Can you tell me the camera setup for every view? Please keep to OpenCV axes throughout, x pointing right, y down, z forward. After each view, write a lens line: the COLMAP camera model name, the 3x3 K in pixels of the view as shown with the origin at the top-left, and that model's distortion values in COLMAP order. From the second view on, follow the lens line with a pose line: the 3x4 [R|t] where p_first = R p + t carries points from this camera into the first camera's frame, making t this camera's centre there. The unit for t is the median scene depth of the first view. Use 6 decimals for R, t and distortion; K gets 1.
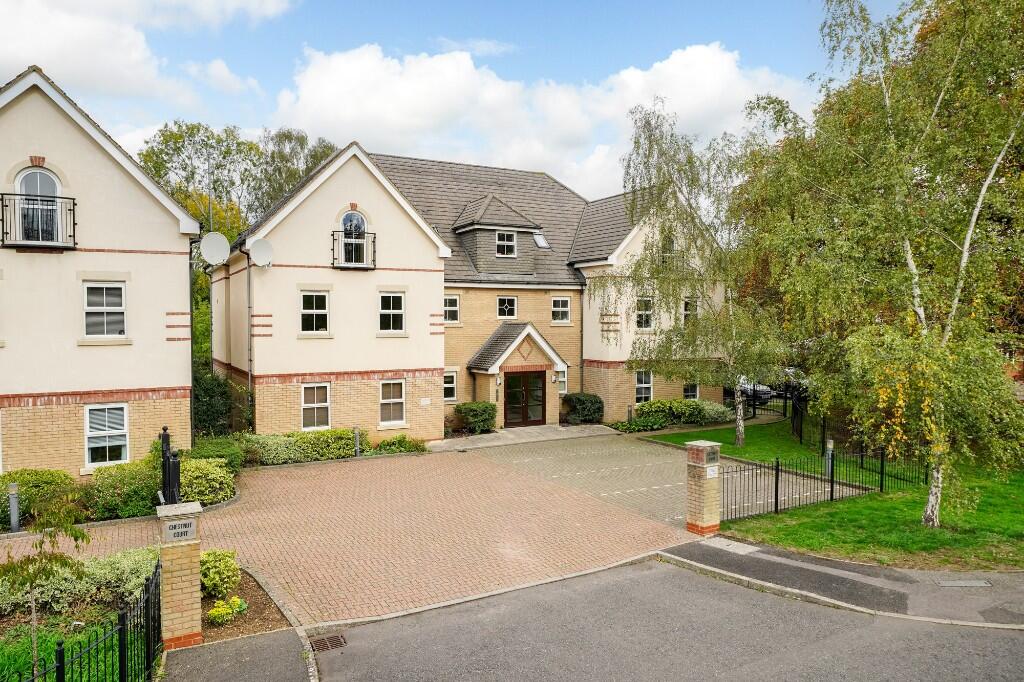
lens RADIAL K [[712.6, 0, 511.0], [0, 712.6, 342.9], [0, 0, 1]] dist [-0.003594, -0.002809]
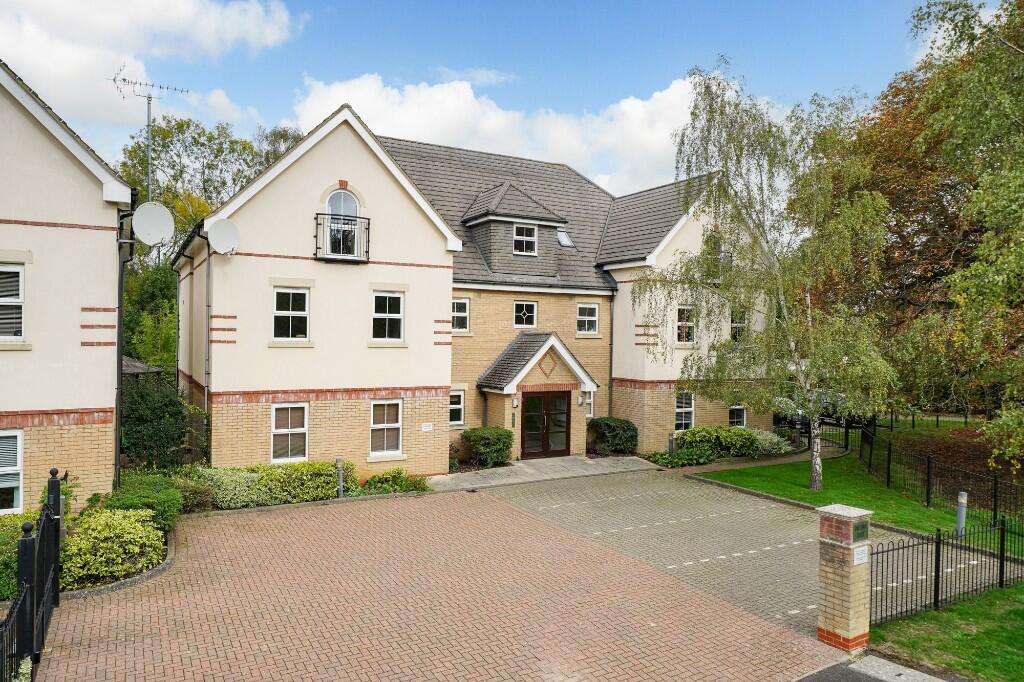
lens RADIAL K [[712.6, 0, 513.3], [0, 712.6, 340.0], [0, 0, 1]] dist [-0.003594, -0.002809]
pose [[0.999828, 0.017328, 0.006560, -0.029675], [-0.017165, 0.999563, -0.024049, 0.000754], [-0.006974, 0.023932, 0.999689, 0.191136]]
